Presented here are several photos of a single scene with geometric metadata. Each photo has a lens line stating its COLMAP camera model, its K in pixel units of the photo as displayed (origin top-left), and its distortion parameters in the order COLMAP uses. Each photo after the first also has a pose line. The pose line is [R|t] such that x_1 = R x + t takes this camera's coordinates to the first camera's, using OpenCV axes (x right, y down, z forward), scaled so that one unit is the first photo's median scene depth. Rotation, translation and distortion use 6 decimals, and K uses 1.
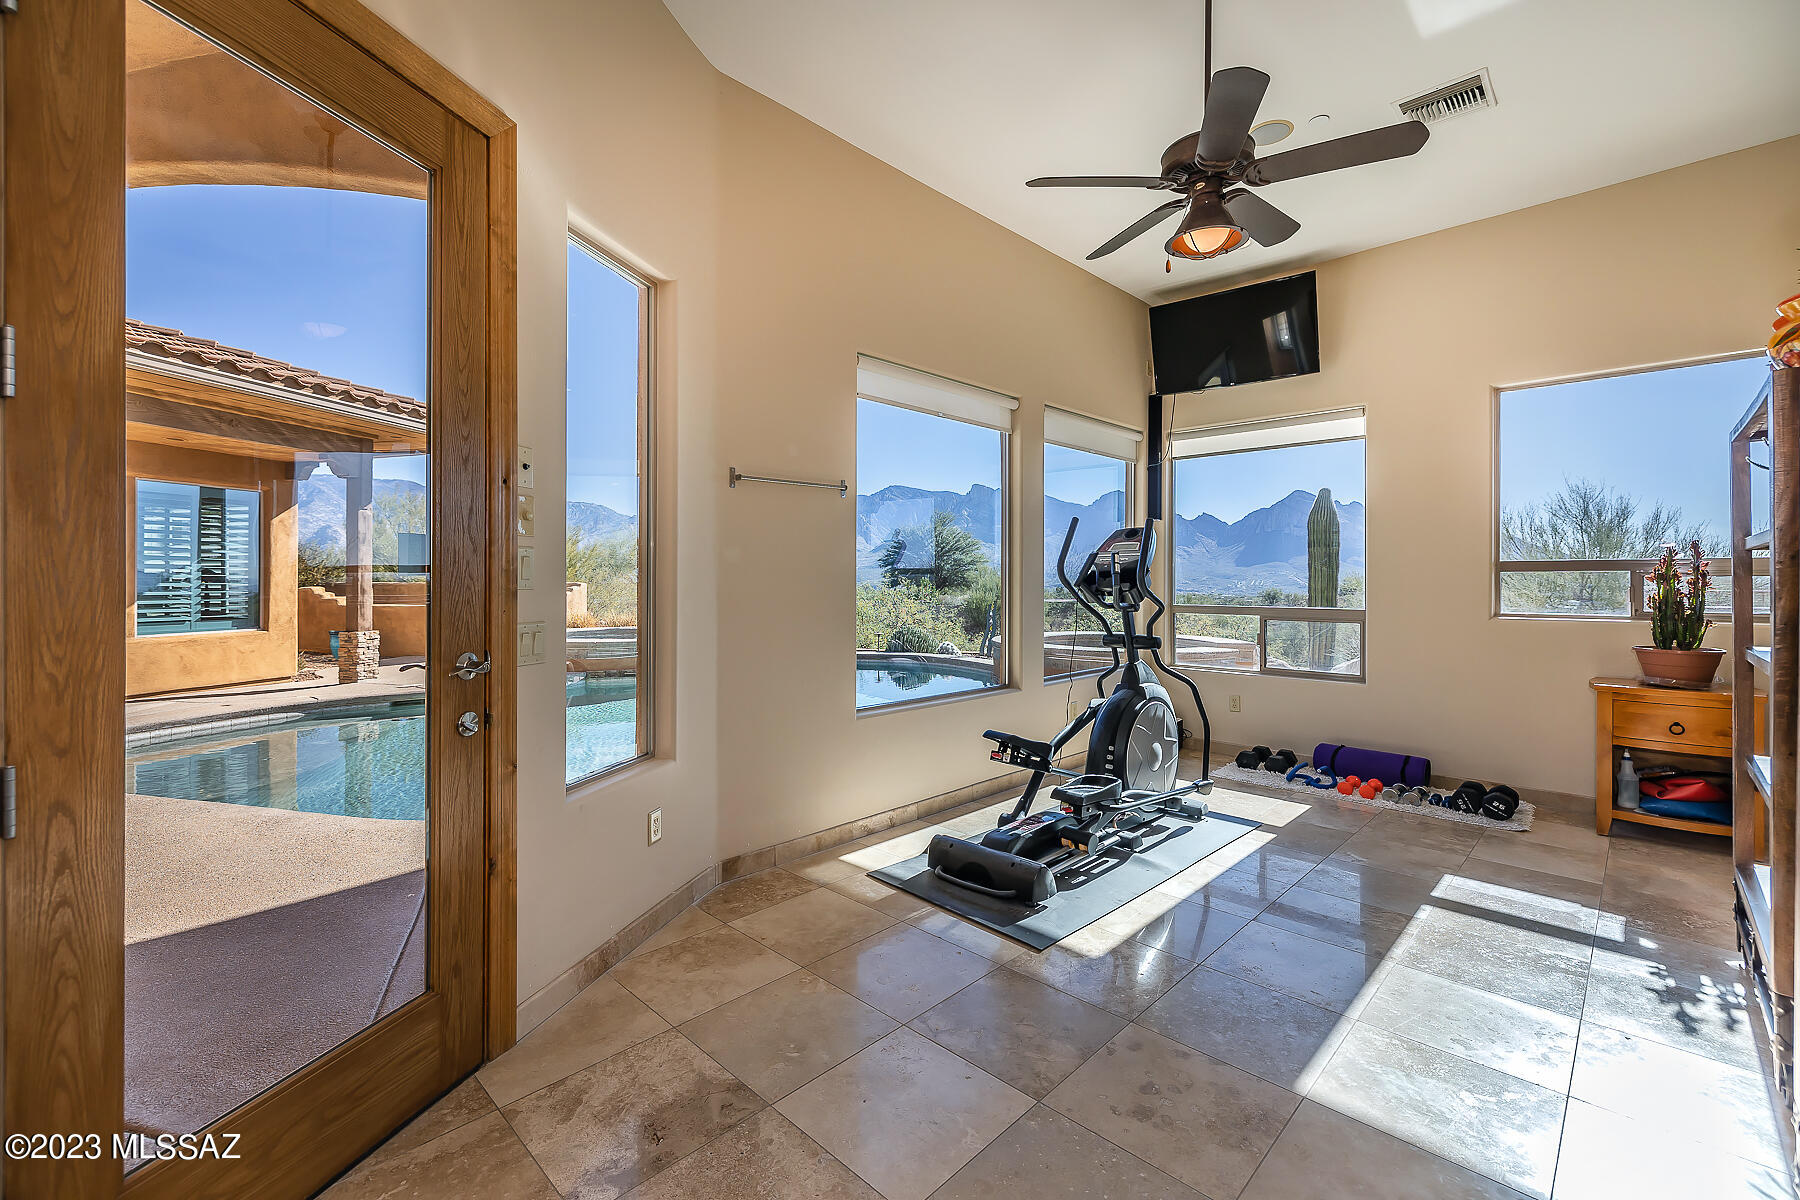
lens RADIAL K [[767.7, 0, 891.0], [0, 767.7, 586.2], [0, 0, 1]] dist [-0.000577, -0.000202]
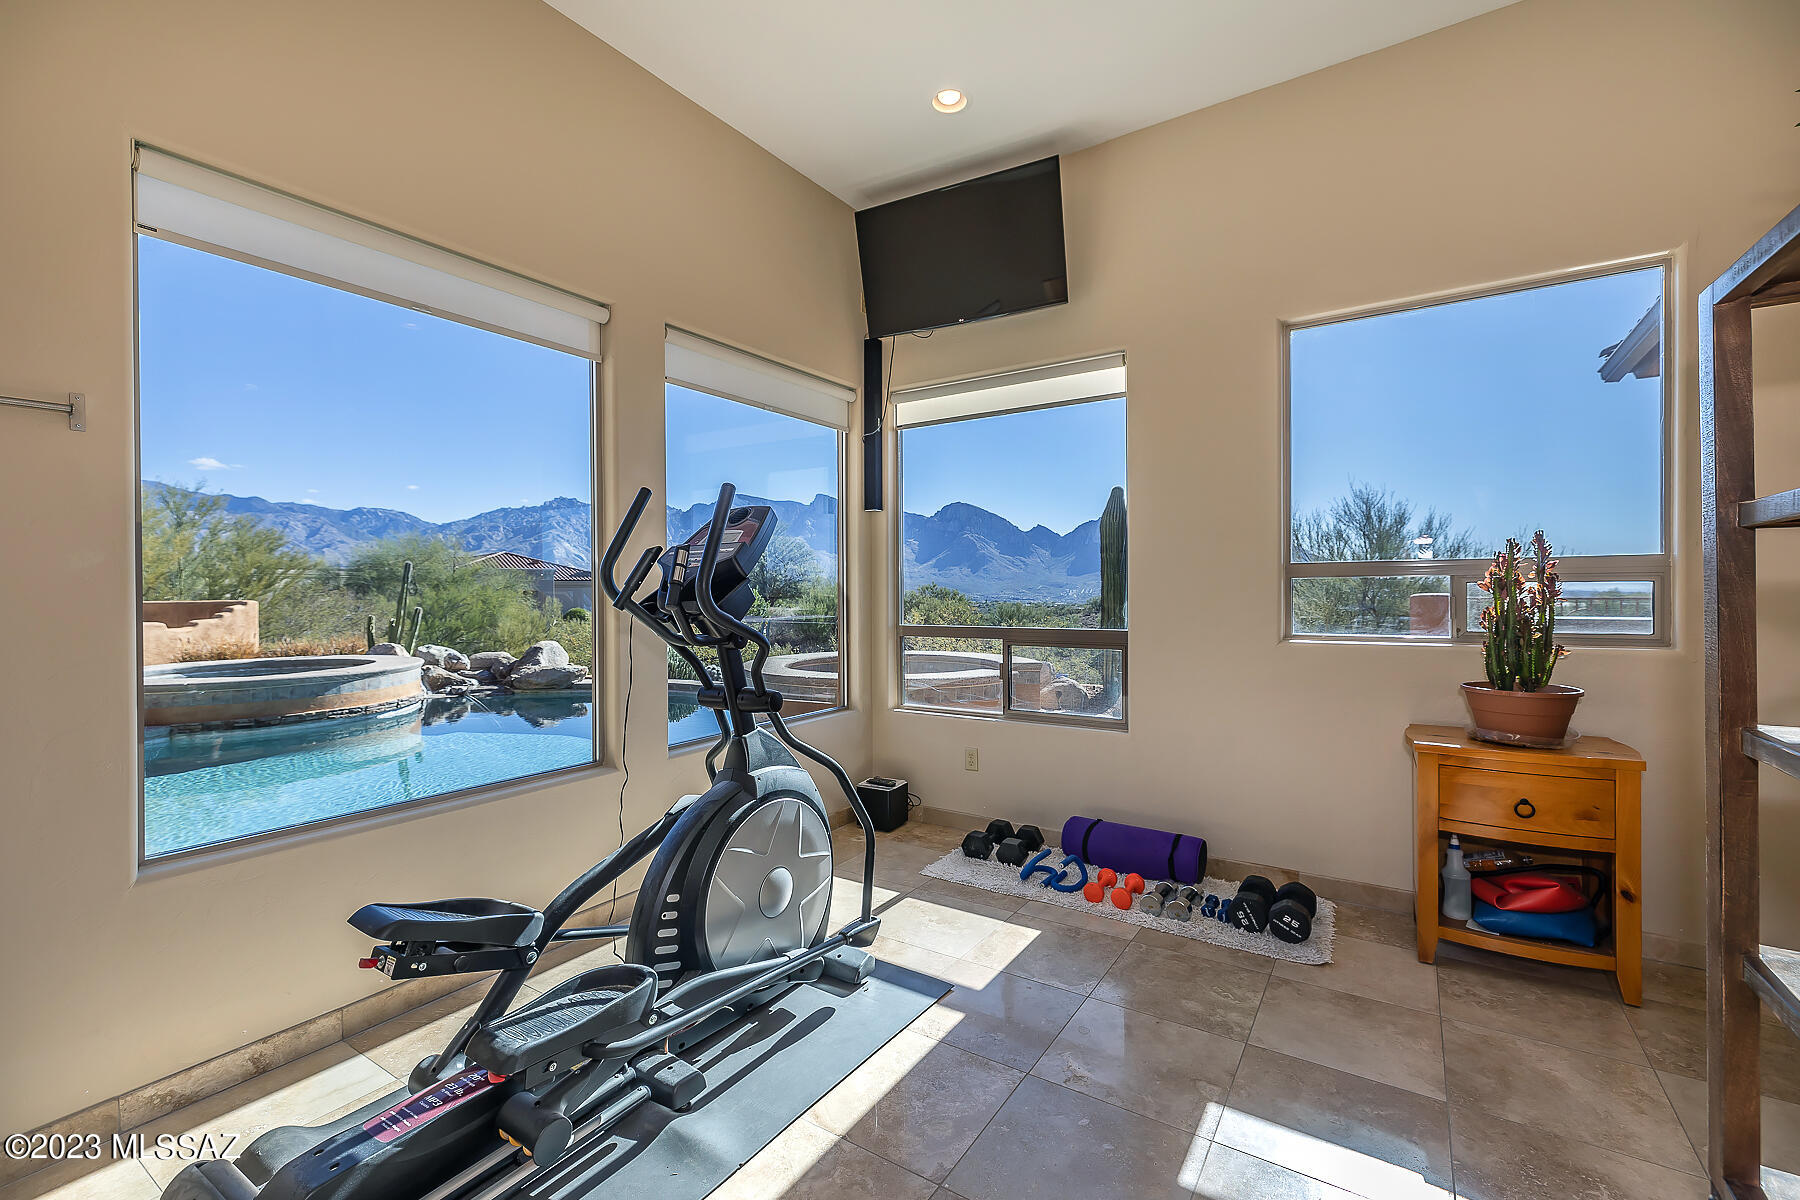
lens RADIAL K [[735.2, 0, 904.8], [0, 735.2, 603.9], [0, 0, 1]] dist [0.000914, 0.000048]
pose [[0.982394, -0.011712, 0.186455, 0.318310], [0.009922, 0.999895, 0.010531, -0.005329], [-0.186559, -0.008496, 0.982407, 0.401175]]
